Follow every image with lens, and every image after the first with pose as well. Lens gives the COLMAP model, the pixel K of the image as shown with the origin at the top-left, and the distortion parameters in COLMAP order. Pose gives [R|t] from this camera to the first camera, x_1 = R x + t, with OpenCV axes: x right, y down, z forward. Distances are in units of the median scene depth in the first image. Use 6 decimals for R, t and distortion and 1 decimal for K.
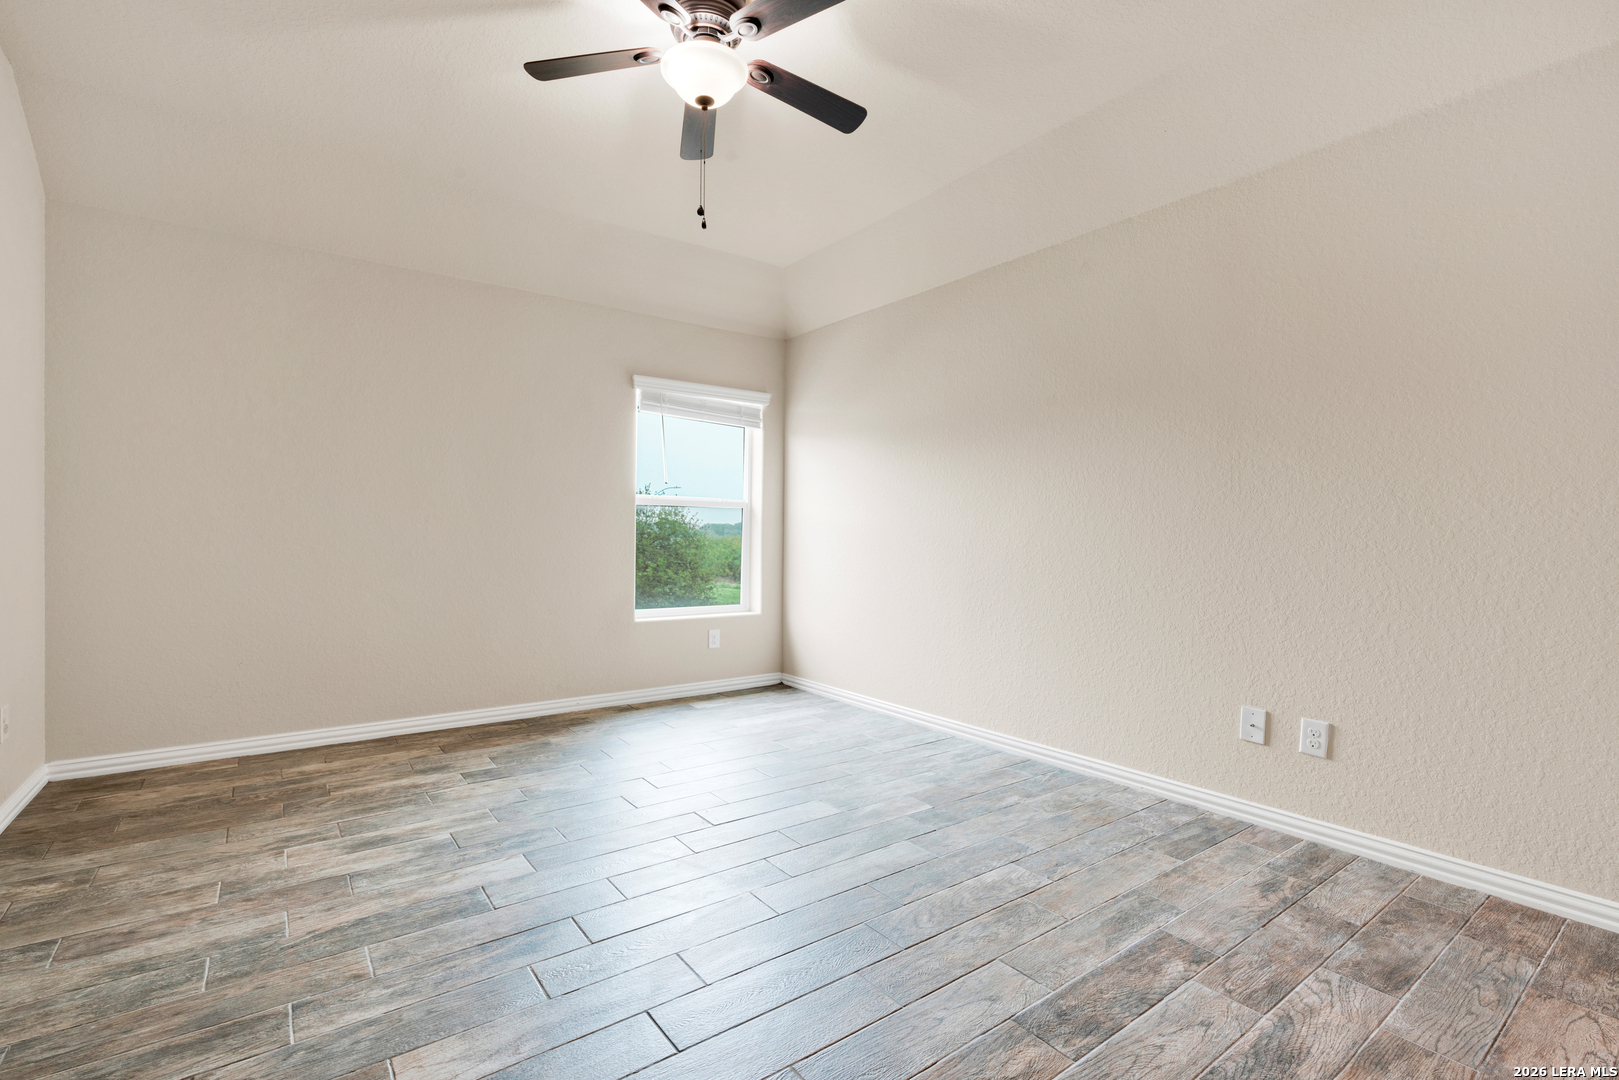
lens RADIAL K [[716.2, 0, 806.6], [0, 716.2, 536.2], [0, 0, 1]] dist [-0.002938, 0.000267]
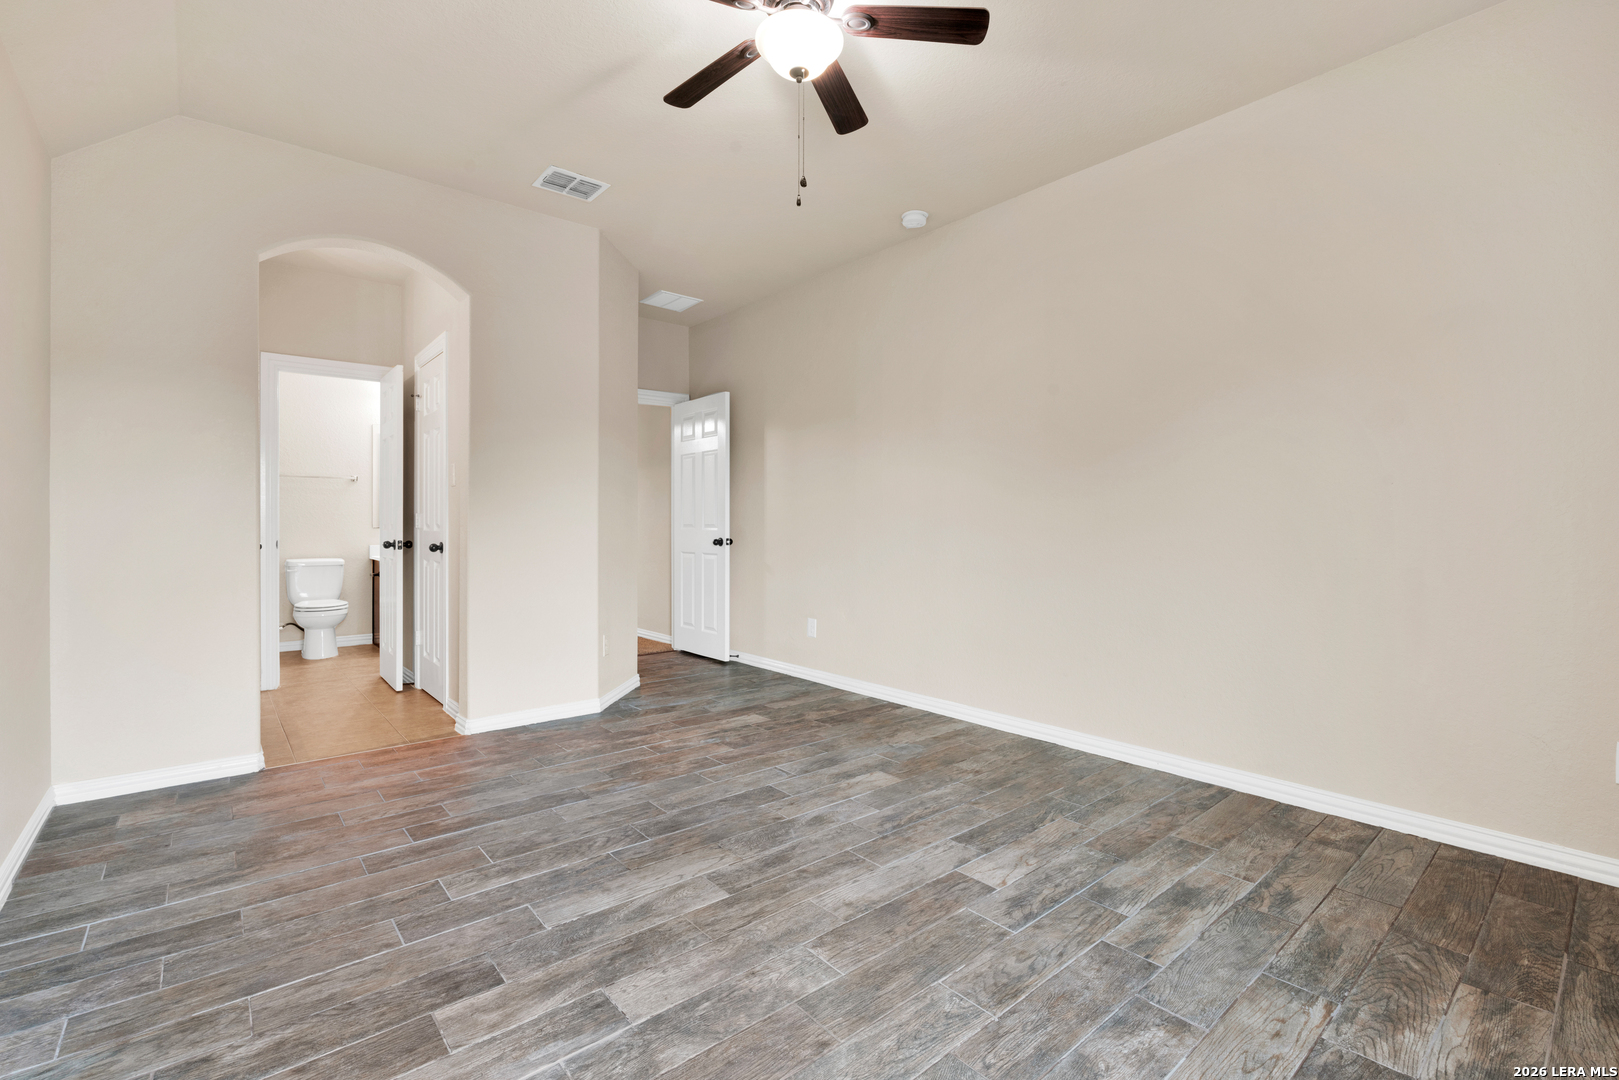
lens RADIAL K [[716.2, 0, 811.4], [0, 716.2, 533.9], [0, 0, 1]] dist [-0.002938, 0.000267]
pose [[-0.997700, -0.009999, -0.067043, -0.096848], [-0.010936, 0.999847, 0.013626, -0.017734], [0.066897, 0.014327, -0.997657, 1.897839]]
